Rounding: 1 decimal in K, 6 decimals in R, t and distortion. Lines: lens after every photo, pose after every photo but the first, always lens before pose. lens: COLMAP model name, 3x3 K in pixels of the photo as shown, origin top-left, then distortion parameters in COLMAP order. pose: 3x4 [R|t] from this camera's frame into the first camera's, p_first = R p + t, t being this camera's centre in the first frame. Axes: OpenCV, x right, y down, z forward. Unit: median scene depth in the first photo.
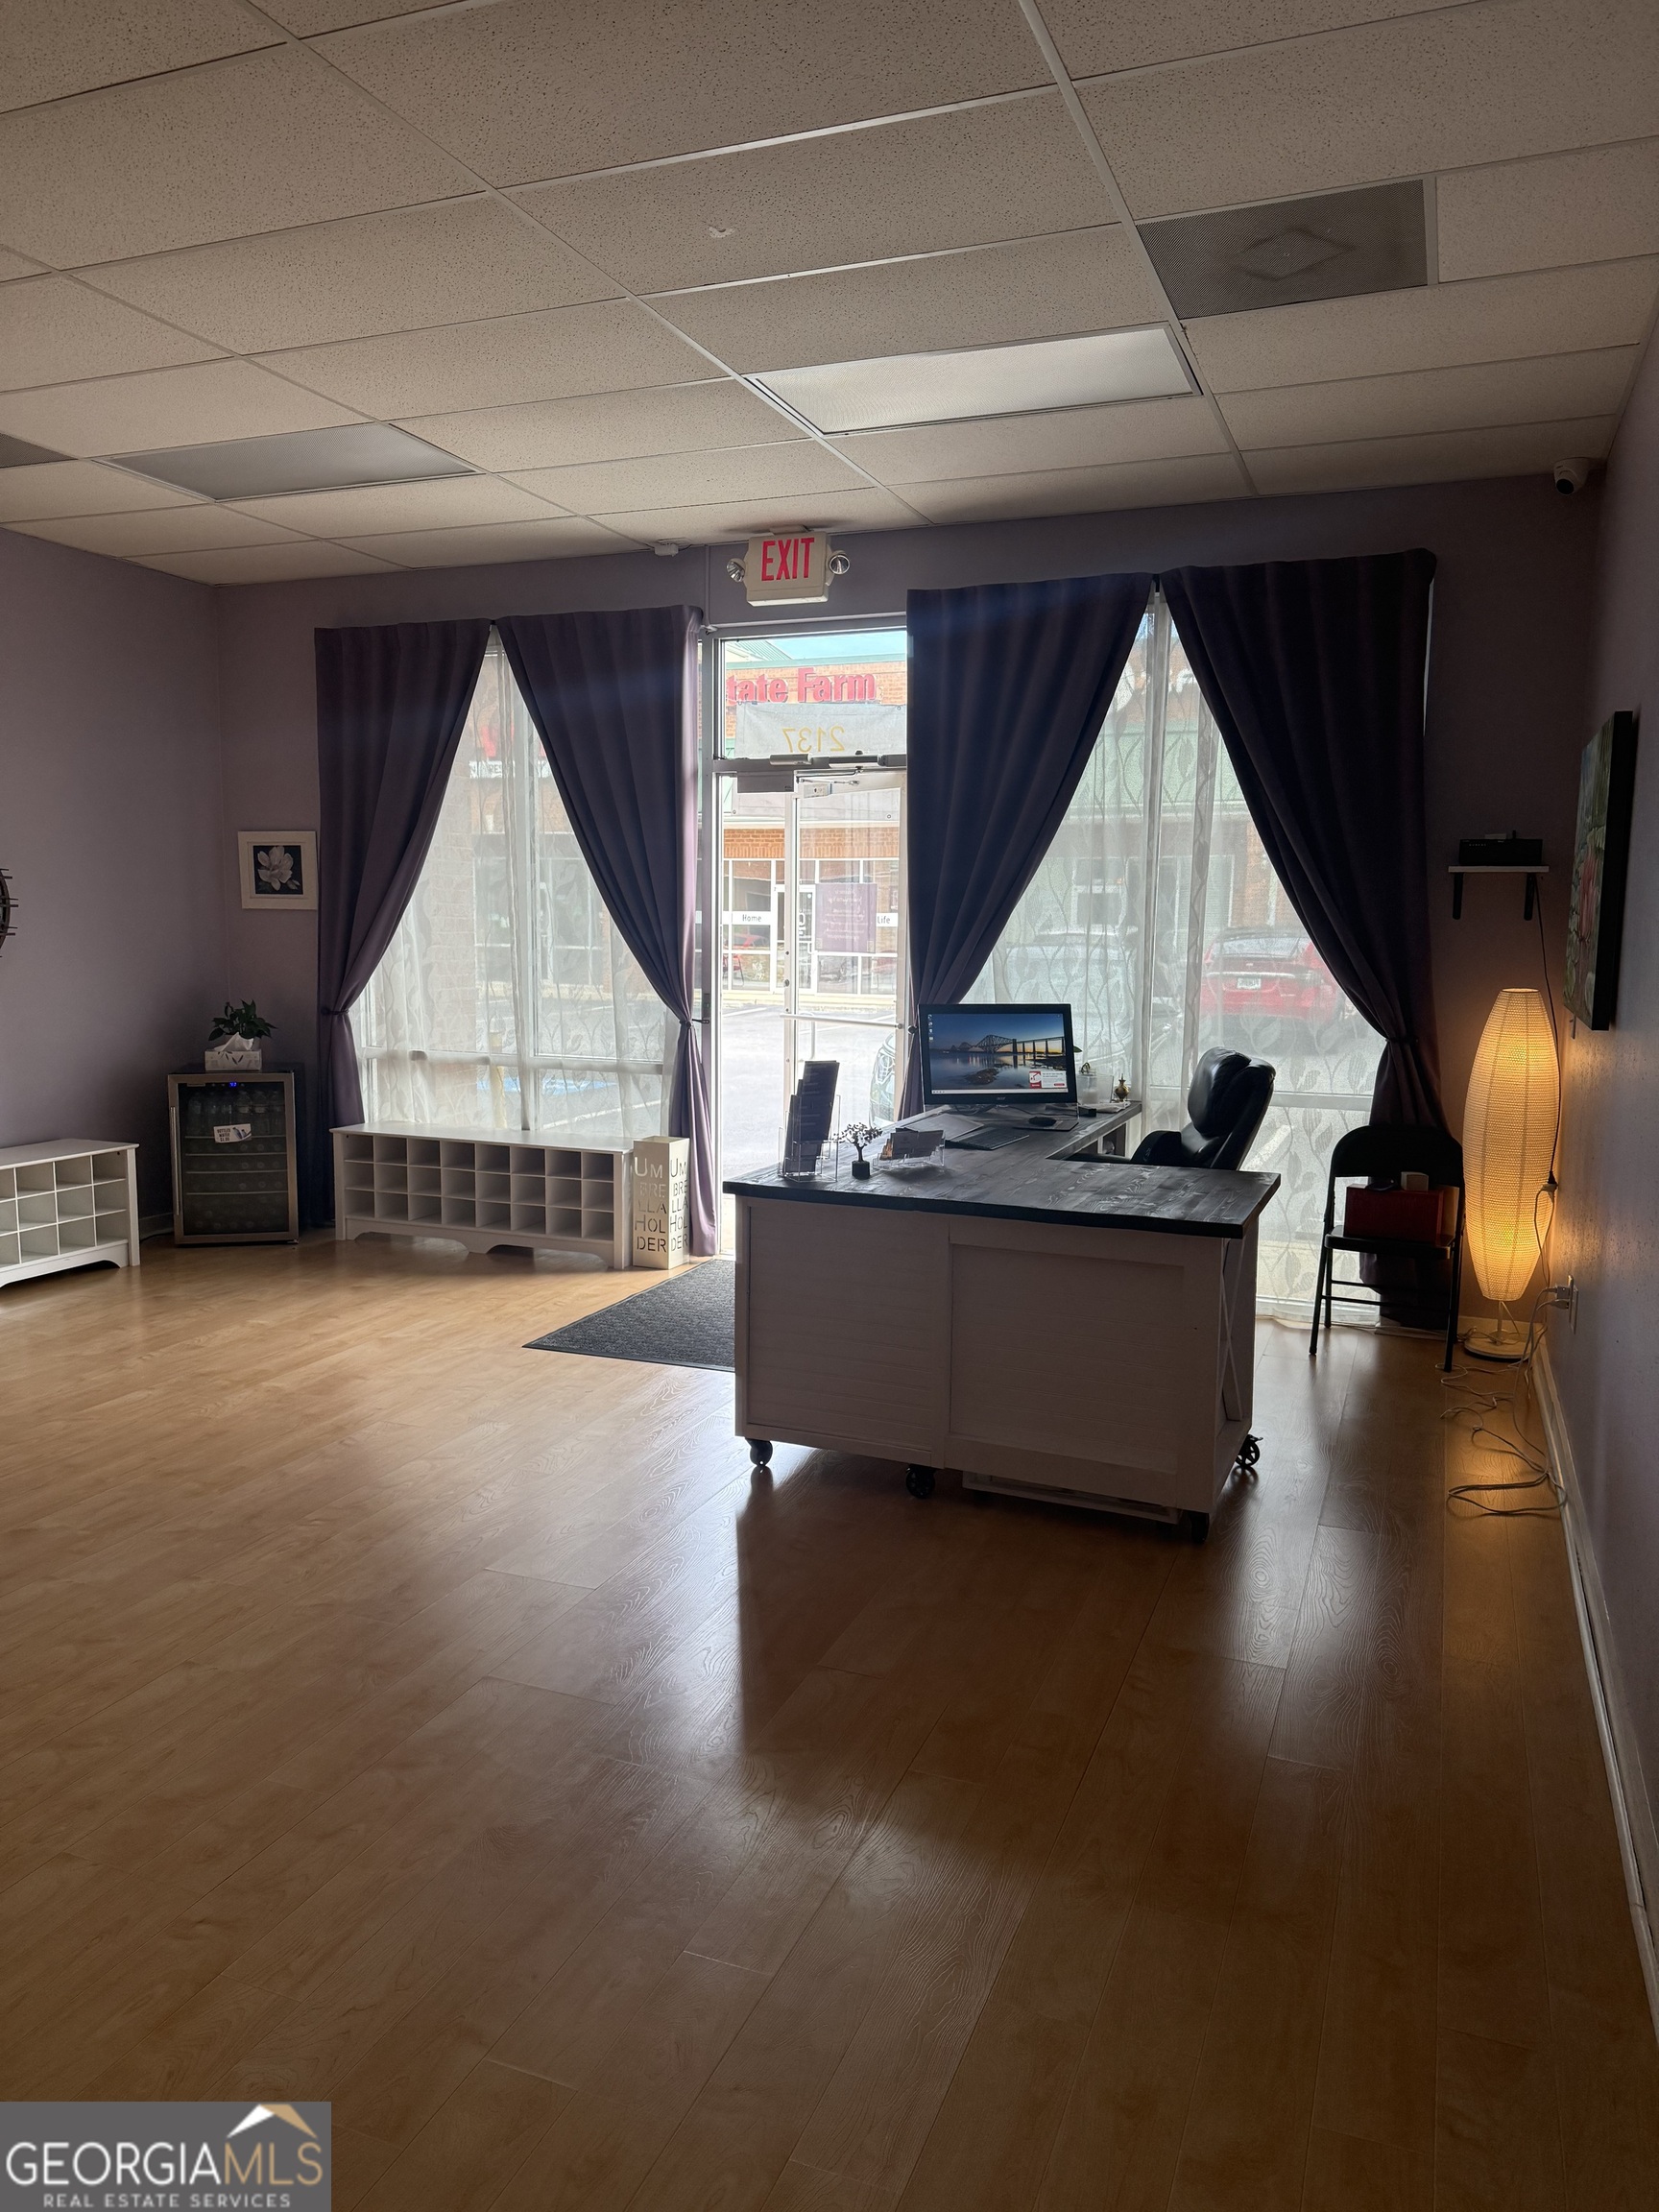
lens RADIAL K [[1585.8, 0, 818.3], [0, 1585.8, 1104.1], [0, 0, 1]] dist [0.044736, -0.077579]
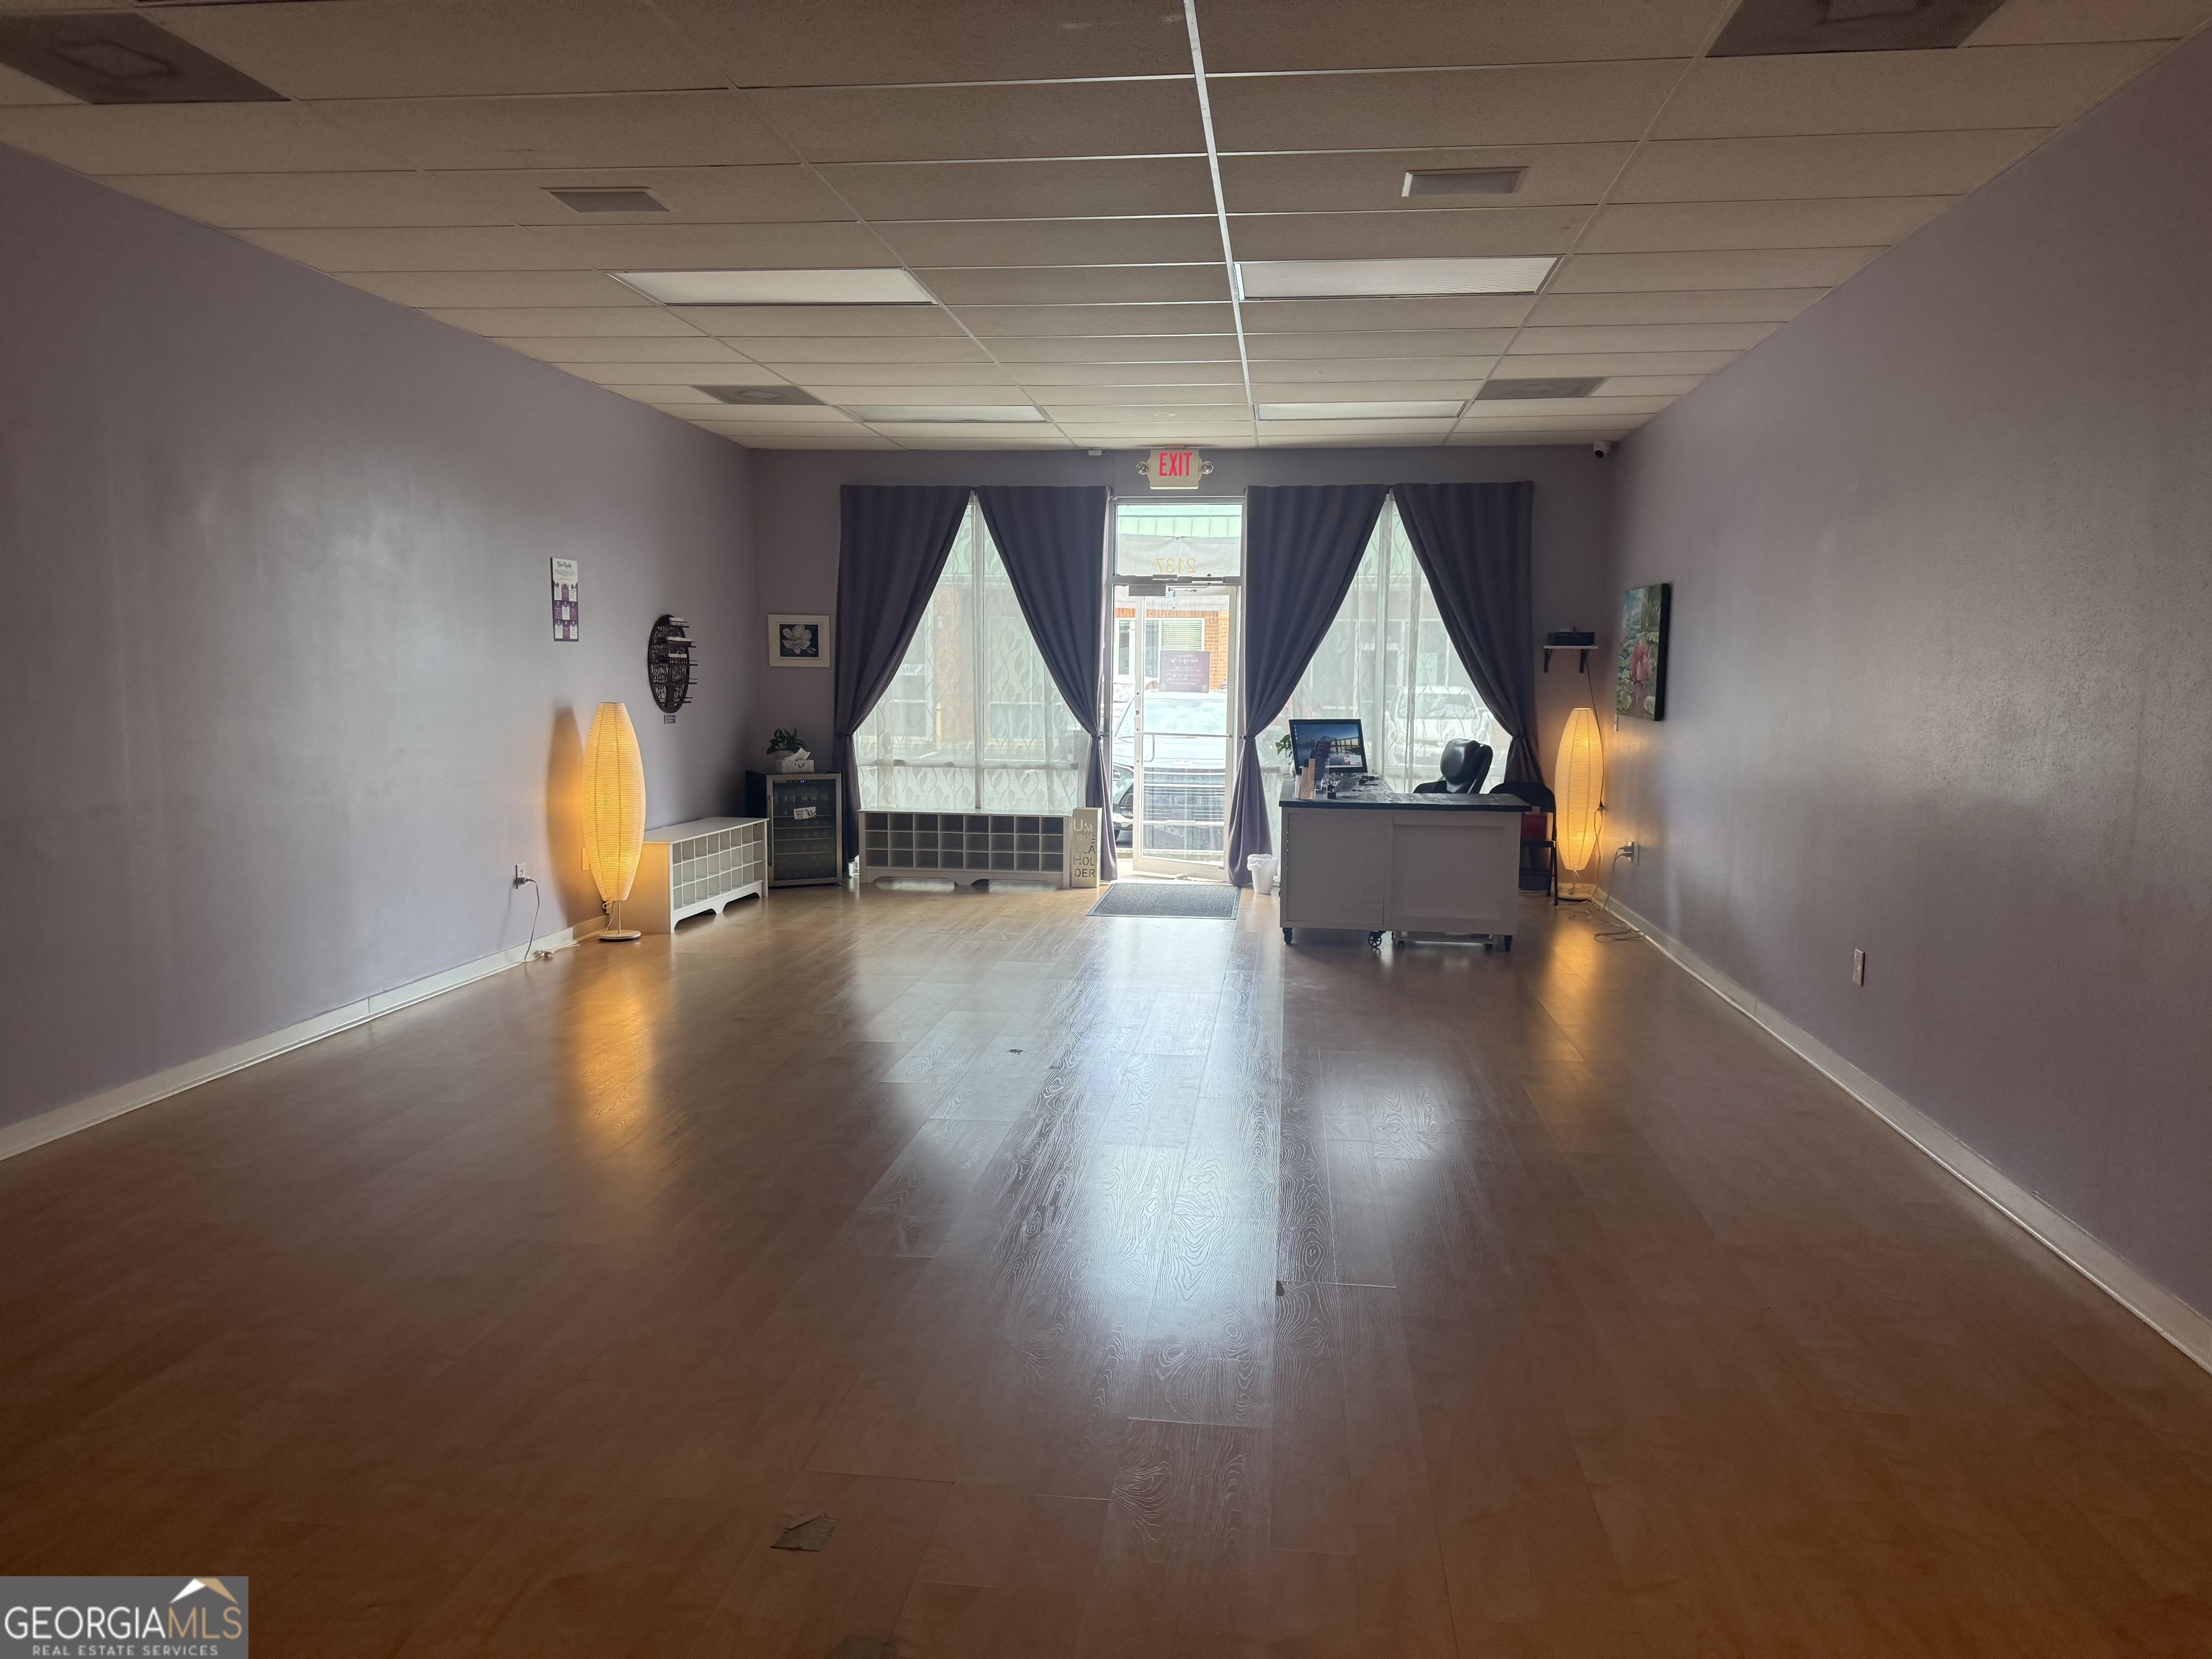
lens RADIAL K [[1585.8, 0, 1109.2], [0, 1585.8, 839.8], [0, 0, 1]] dist [0.044736, -0.077579]
pose [[0.966688, -0.029969, 0.254199, -0.505472], [0.031371, 0.999507, -0.001462, 0.059509], [-0.254030, 0.009388, 0.967151, -0.597332]]
